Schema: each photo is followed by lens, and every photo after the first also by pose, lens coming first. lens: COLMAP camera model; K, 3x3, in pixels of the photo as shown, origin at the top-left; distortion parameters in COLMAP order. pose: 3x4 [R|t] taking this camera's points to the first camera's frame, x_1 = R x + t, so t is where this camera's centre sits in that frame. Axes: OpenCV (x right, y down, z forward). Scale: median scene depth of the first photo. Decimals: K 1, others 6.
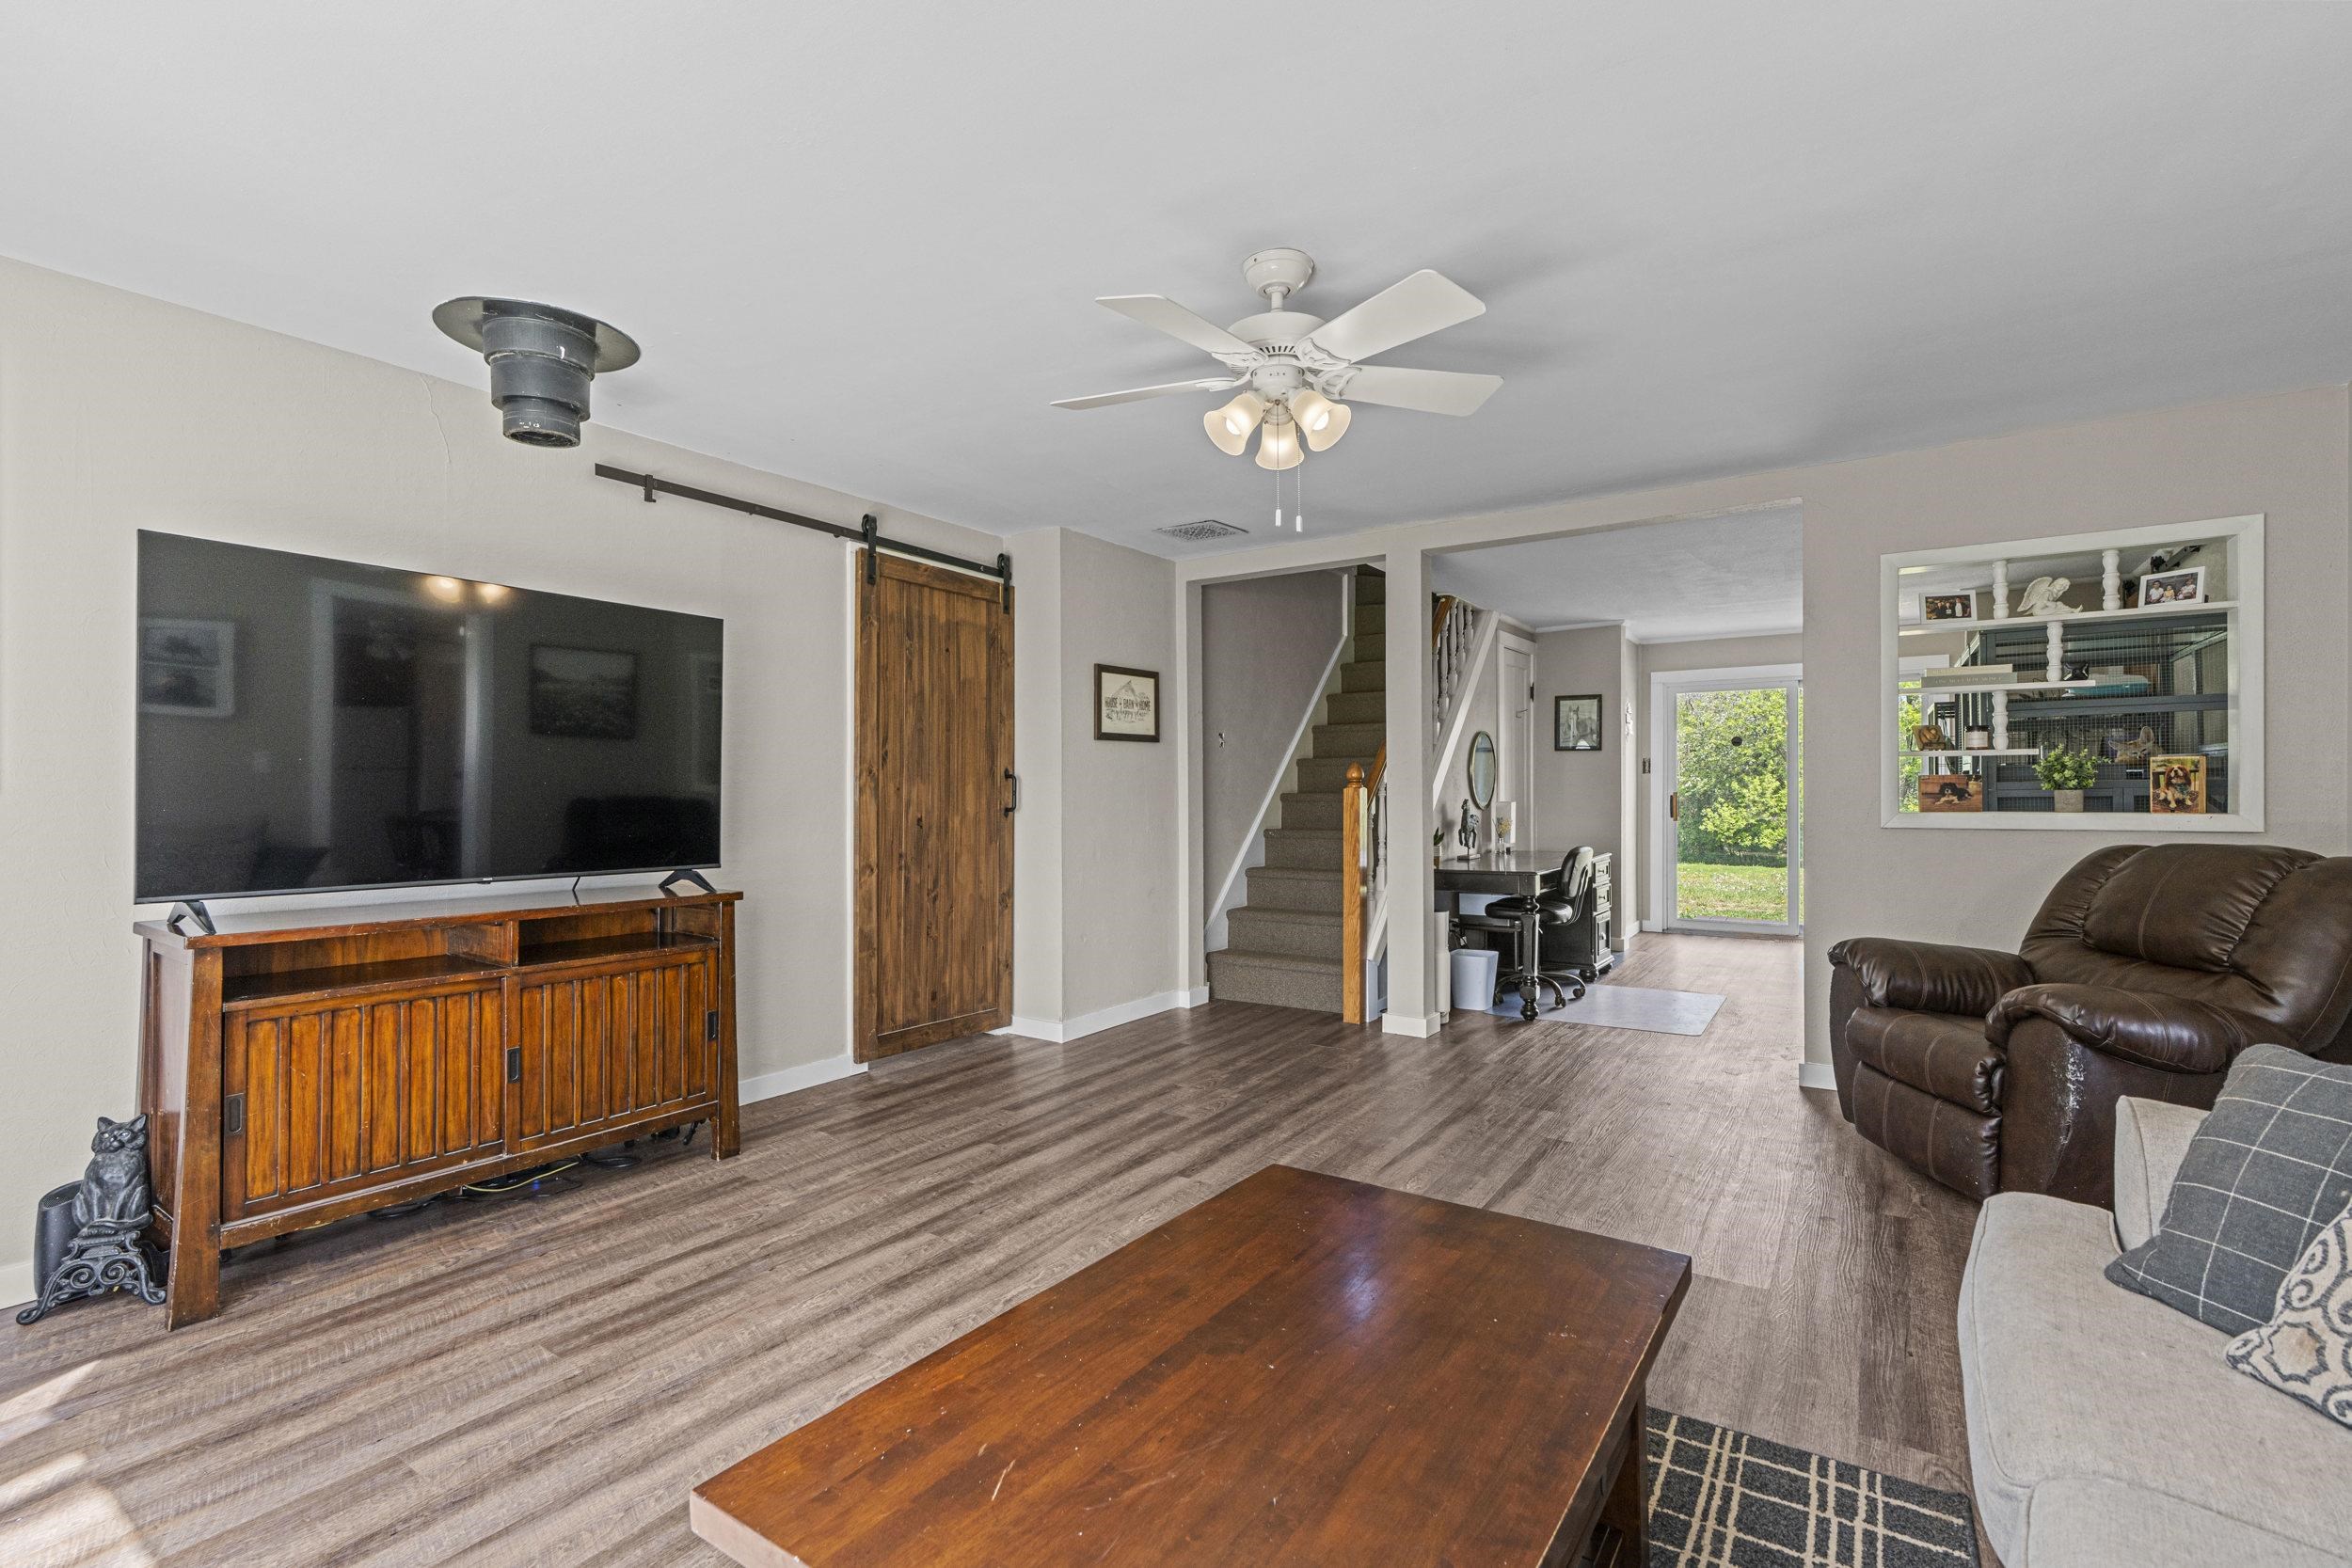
lens RADIAL K [[1067.3, 0, 1170.0], [0, 1067.3, 788.6], [0, 0, 1]] dist [-0.008387, 0.002304]
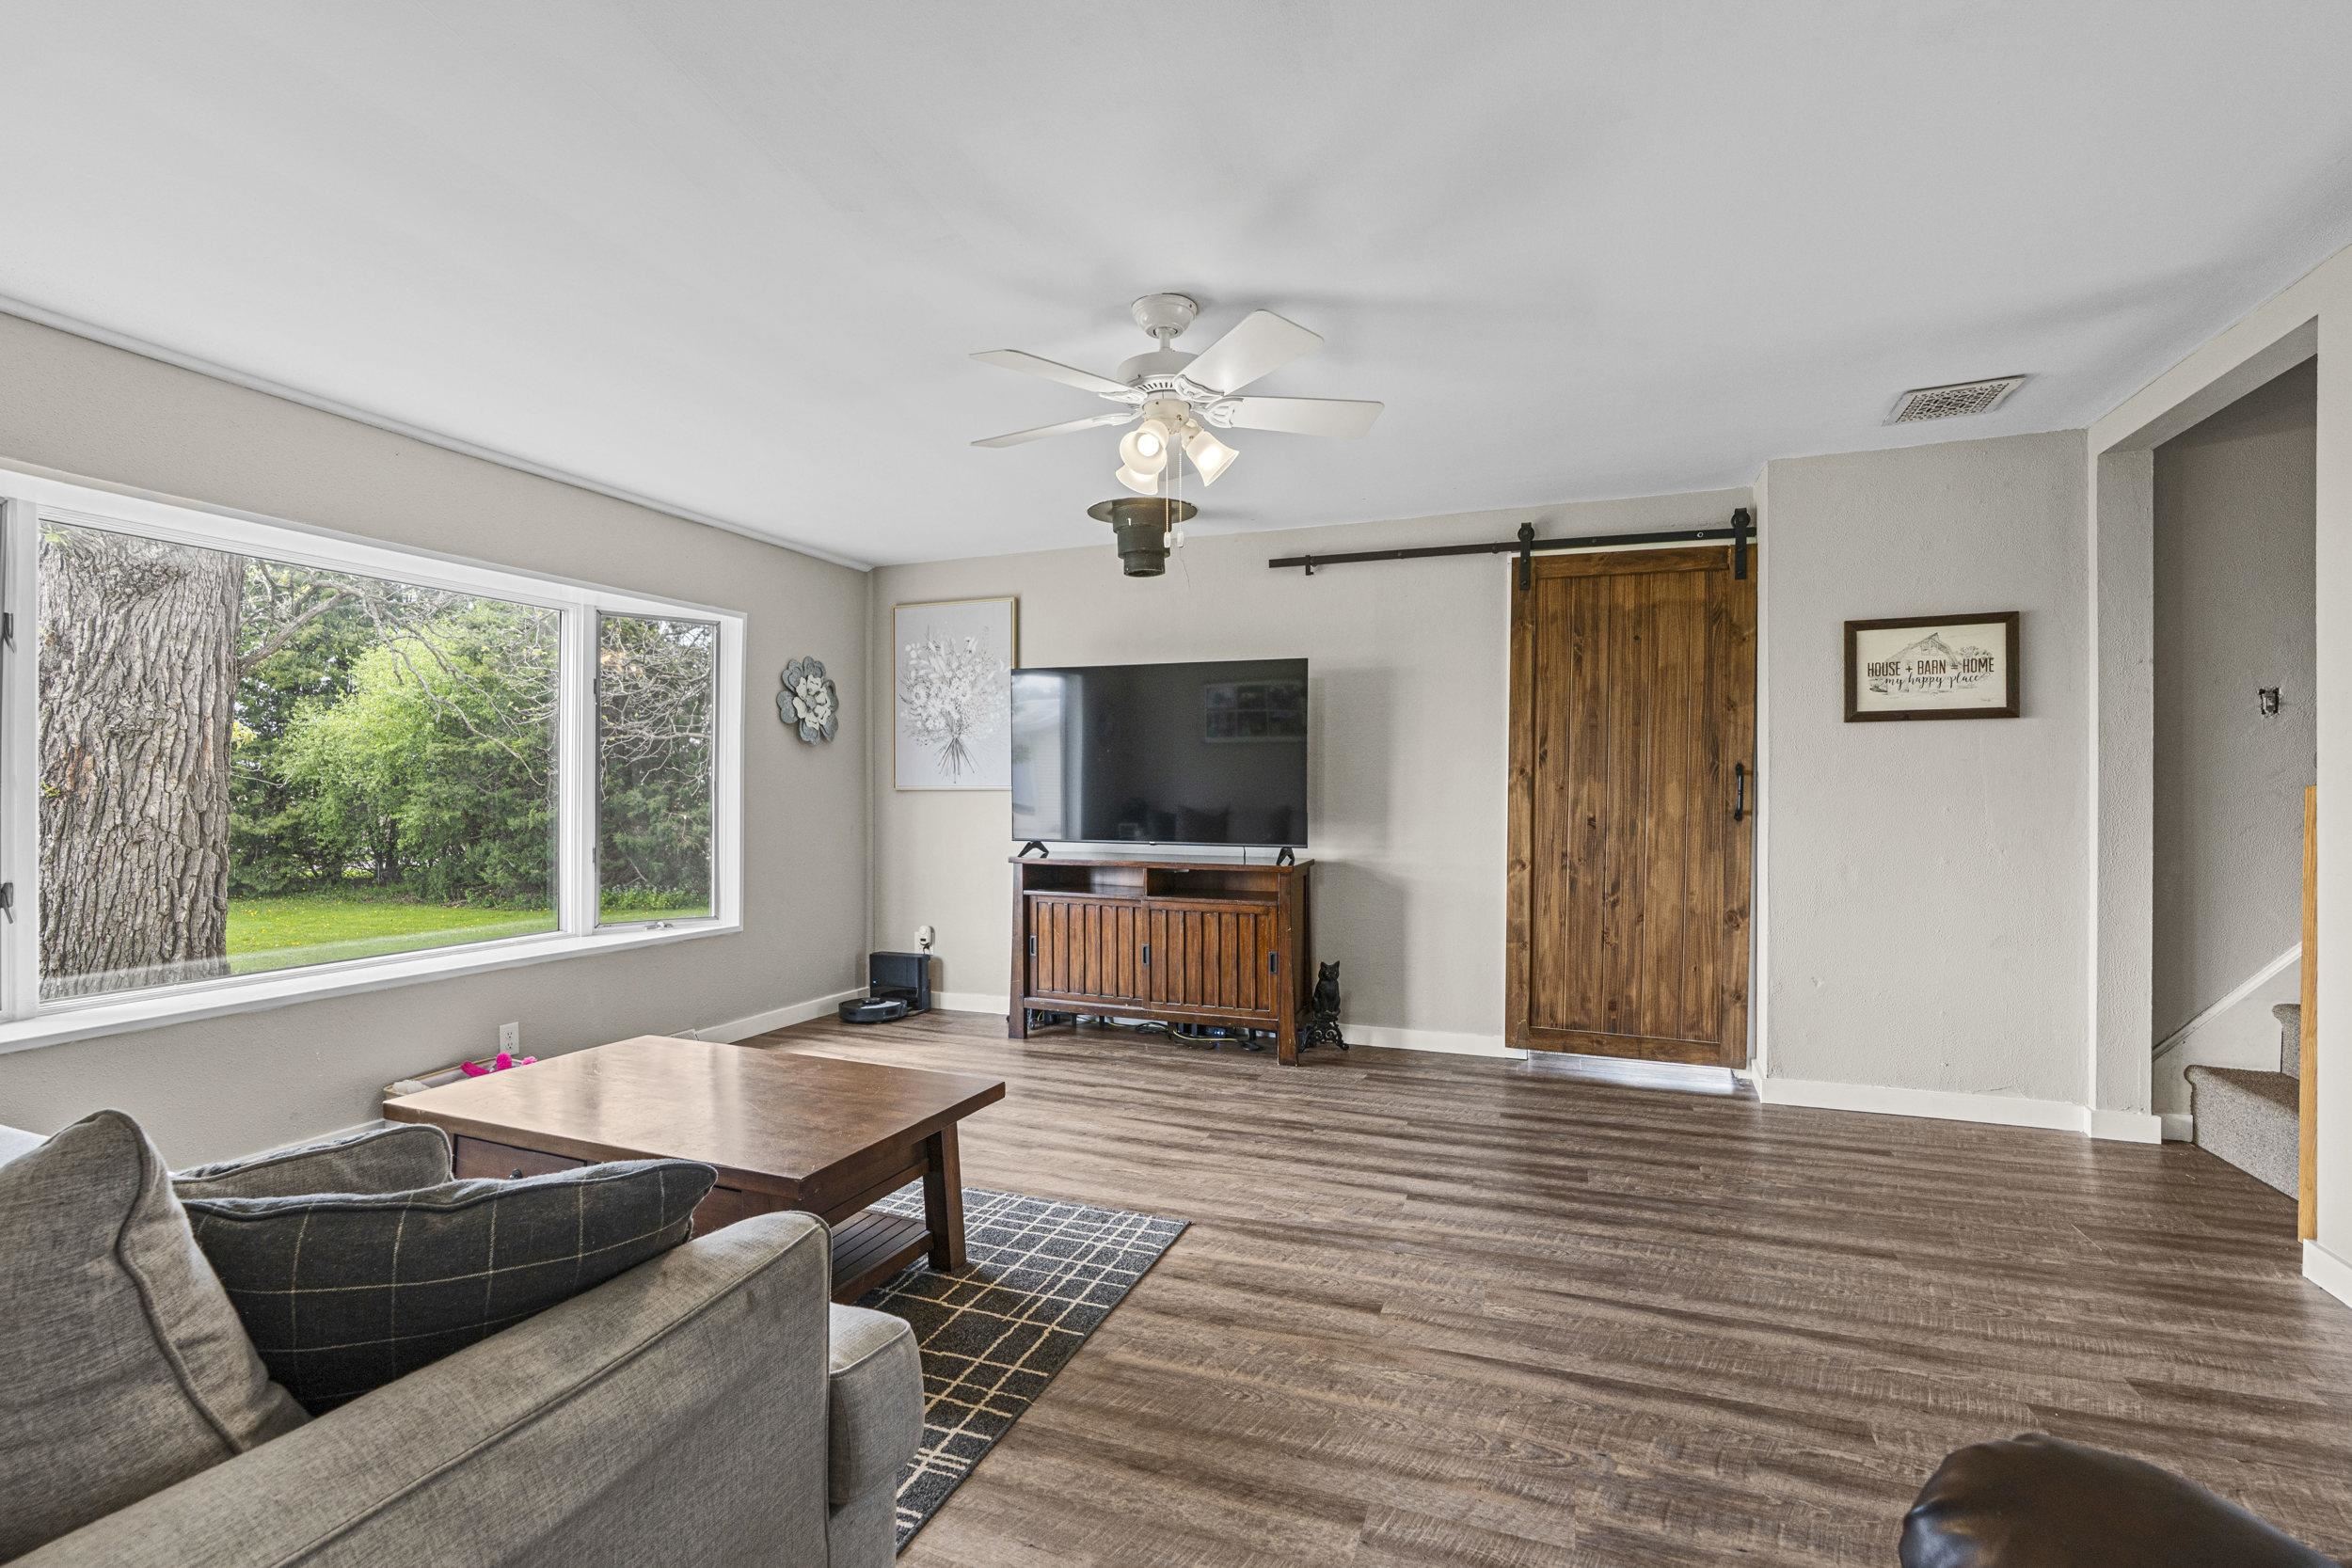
lens RADIAL K [[1067.3, 0, 1155.7], [0, 1067.3, 789.7], [0, 0, 1]] dist [-0.008387, 0.002304]
pose [[0.222251, 0.002594, -0.974986, 0.718711], [0.000657, 0.999996, 0.002810, -0.000878], [0.974989, -0.001265, 0.222248, 0.463770]]
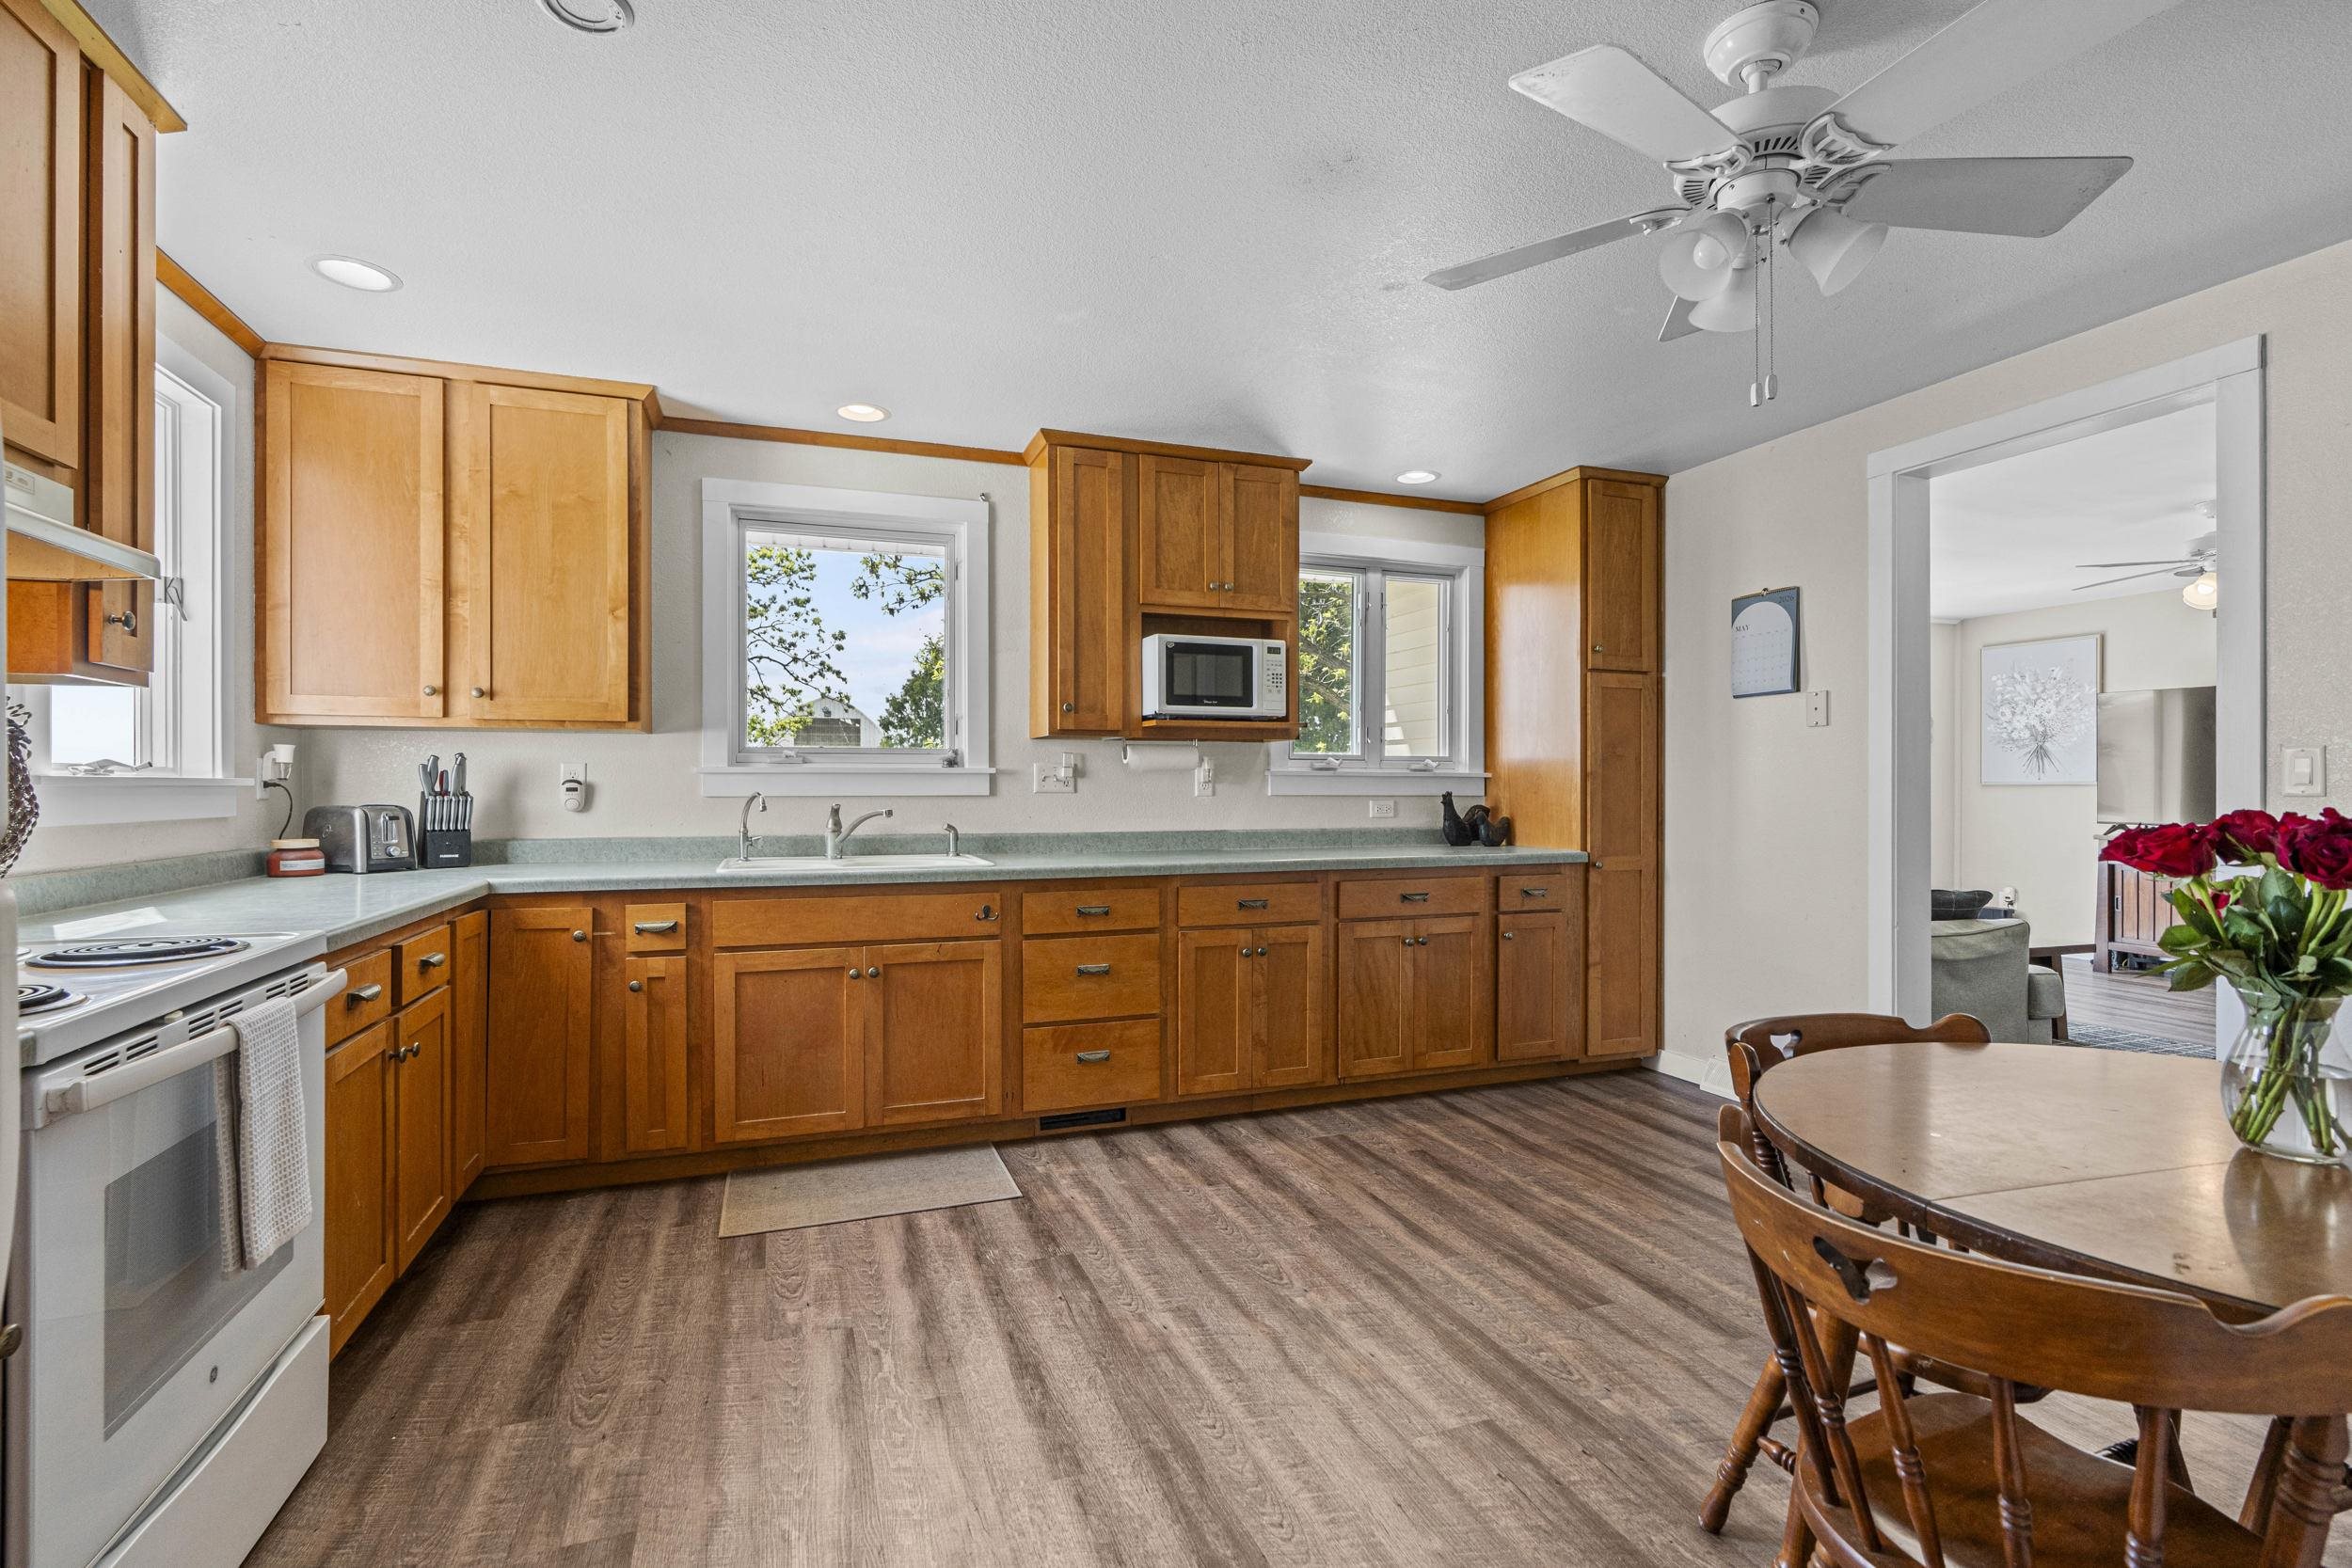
lens RADIAL K [[1067.3, 0, 1153.1], [0, 1067.3, 786.8], [0, 0, 1]] dist [-0.008387, 0.002304]
pose [[-0.589270, 0.005450, -0.807917, 1.637106], [0.002228, 0.999984, 0.005121, -0.005654], [0.807933, 0.001218, -0.589273, 0.366873]]
